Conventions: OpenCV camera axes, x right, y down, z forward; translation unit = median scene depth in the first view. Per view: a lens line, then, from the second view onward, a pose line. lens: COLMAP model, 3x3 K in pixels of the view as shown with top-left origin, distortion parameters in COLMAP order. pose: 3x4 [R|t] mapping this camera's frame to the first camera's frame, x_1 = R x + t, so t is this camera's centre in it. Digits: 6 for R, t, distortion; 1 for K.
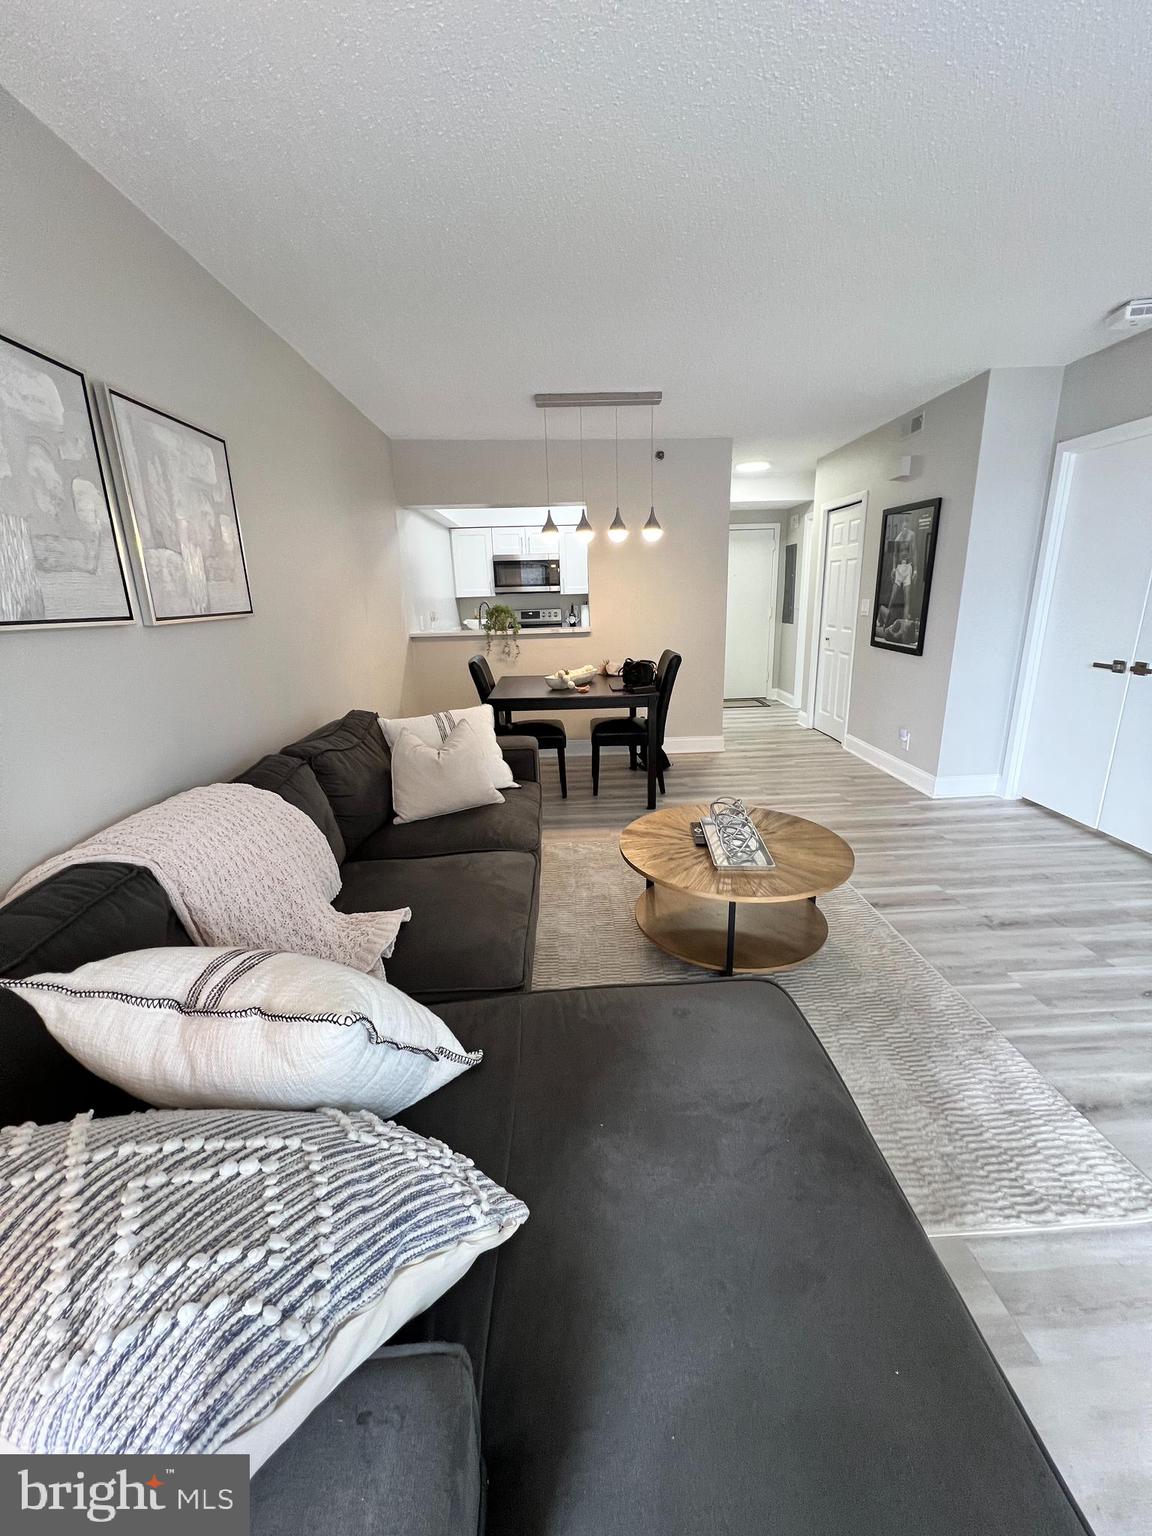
lens RADIAL K [[612.2, 0, 582.9], [0, 612.2, 765.9], [0, 0, 1]] dist [0.001566, 0.000105]
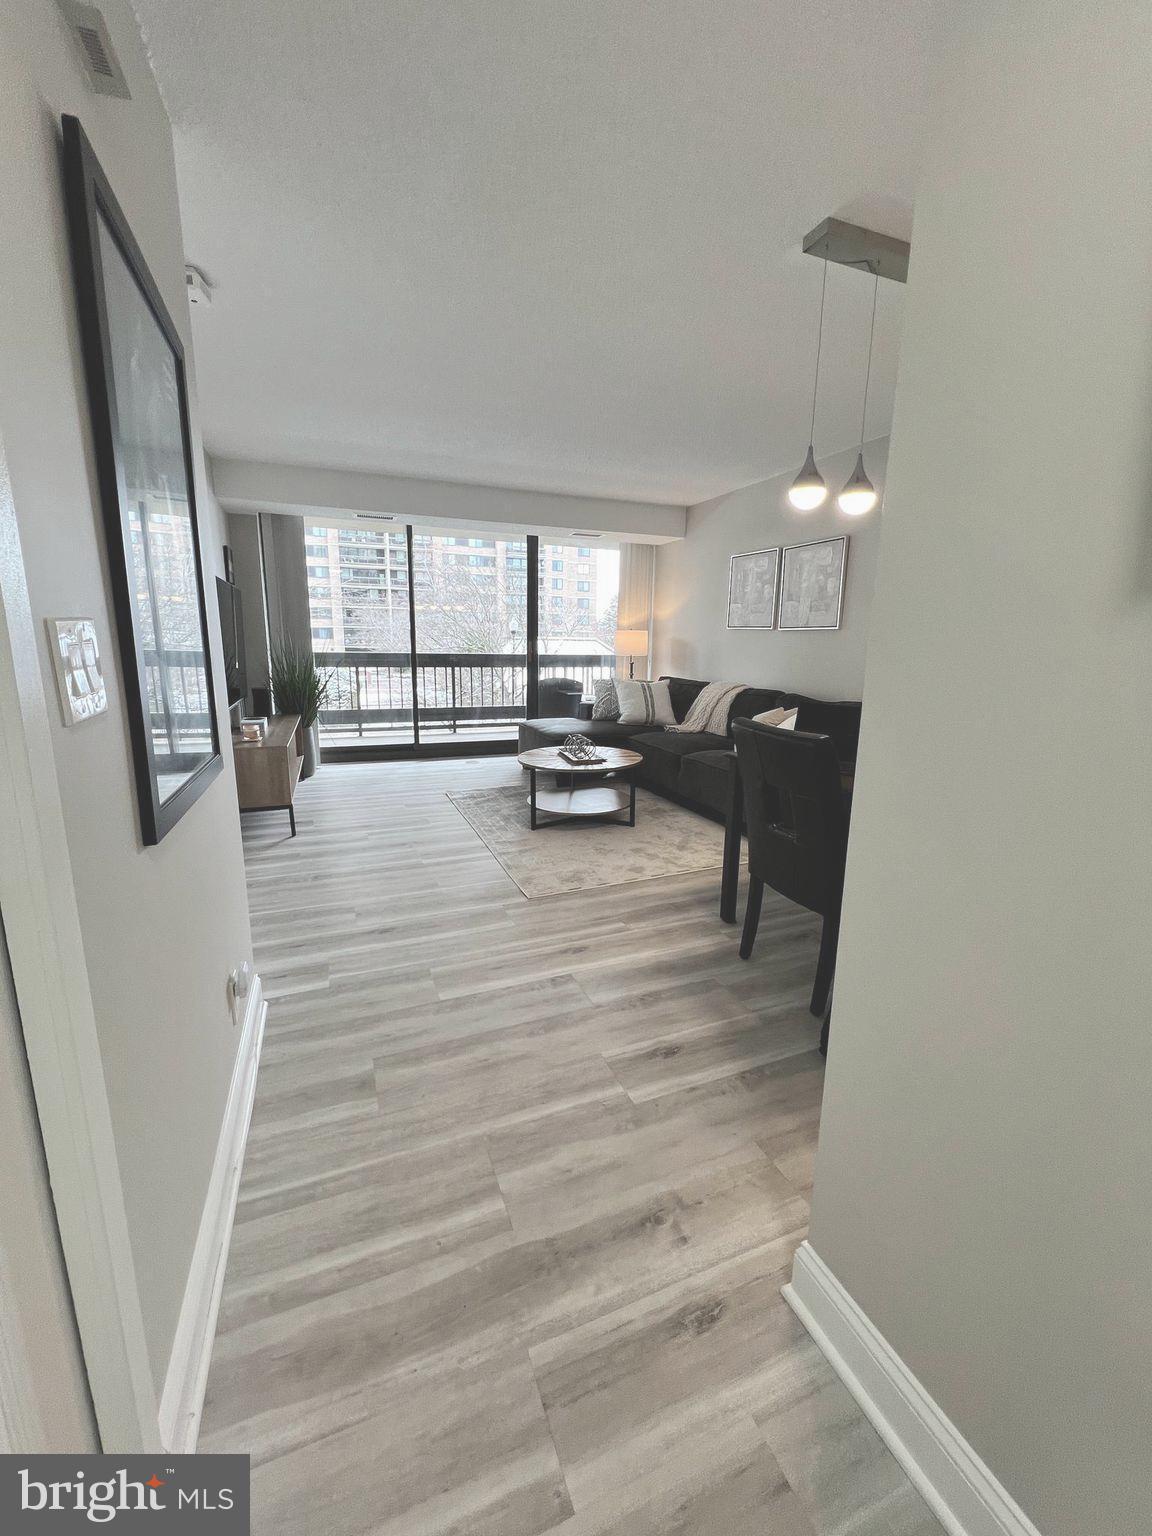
lens RADIAL K [[620.1, 0, 579.3], [0, 620.1, 765.3], [0, 0, 1]] dist [-0.000861, -0.000071]
pose [[-0.940631, 0.073858, -0.331299, 0.655192], [-0.090196, 0.886562, 0.453731, -0.527102], [0.327229, 0.456676, -0.827266, 1.941101]]
